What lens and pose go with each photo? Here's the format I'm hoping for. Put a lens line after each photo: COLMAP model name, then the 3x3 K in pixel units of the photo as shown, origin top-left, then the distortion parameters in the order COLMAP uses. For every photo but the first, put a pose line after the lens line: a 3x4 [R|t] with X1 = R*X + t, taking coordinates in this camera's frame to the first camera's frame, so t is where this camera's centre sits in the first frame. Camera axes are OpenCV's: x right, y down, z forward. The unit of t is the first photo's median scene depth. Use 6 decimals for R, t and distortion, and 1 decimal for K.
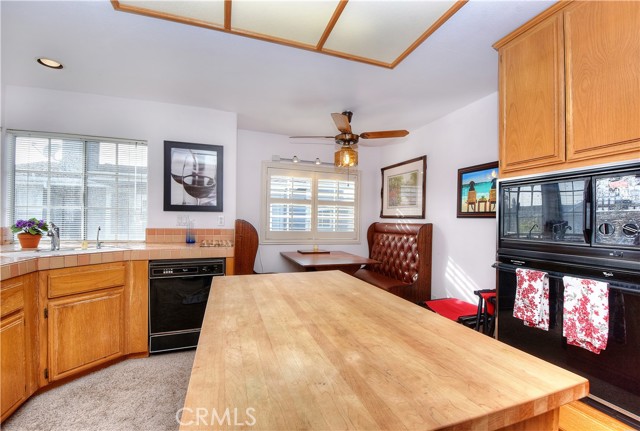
lens RADIAL K [[284.3, 0, 322.2], [0, 284.3, 222.5], [0, 0, 1]] dist [0.024387, -0.031616]
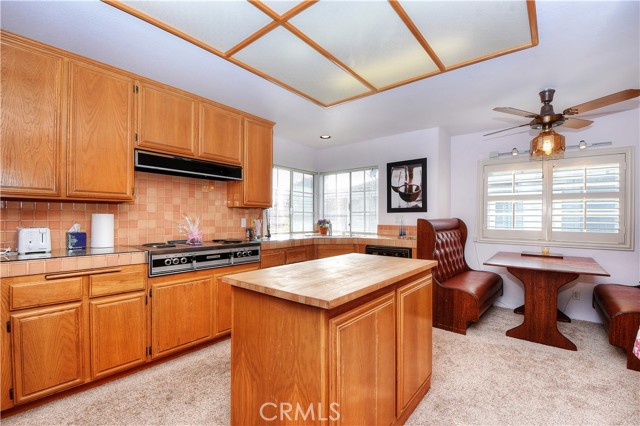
lens RADIAL K [[281.0, 0, 320.0], [0, 281.0, 213.0], [0, 0, 1]] dist [0.001552, -0.015071]
pose [[0.511752, -0.026890, -0.858712, 0.459303], [0.000635, 0.999522, -0.030921, 0.003625], [0.859133, 0.015278, 0.511525, -0.002205]]
